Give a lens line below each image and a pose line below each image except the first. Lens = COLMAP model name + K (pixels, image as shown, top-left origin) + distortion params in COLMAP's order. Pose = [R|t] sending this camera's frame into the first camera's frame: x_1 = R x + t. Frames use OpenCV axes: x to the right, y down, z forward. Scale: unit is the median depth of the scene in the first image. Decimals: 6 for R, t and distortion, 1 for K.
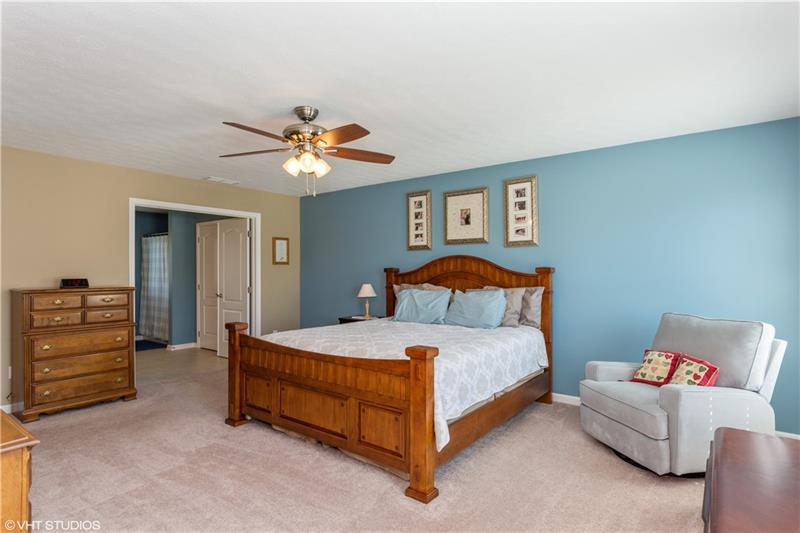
lens RADIAL K [[416.5, 0, 400.2], [0, 416.5, 267.8], [0, 0, 1]] dist [0.002168, -0.004967]
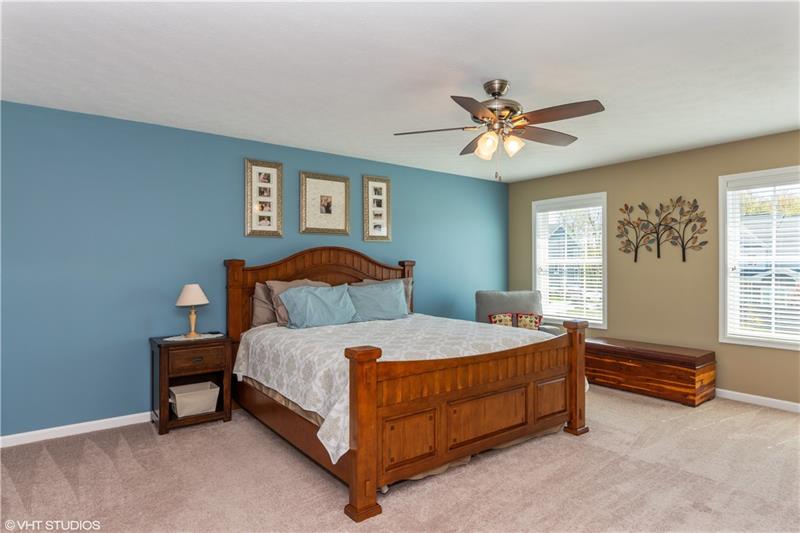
lens RADIAL K [[458.3, 0, 399.5], [0, 458.3, 265.2], [0, 0, 1]] dist [0.005038, 0.000242]
pose [[0.275756, -0.000564, 0.961228, -0.769950], [-0.006528, 0.999976, 0.002460, 0.006410], [-0.961206, -0.006953, 0.275745, 0.577053]]
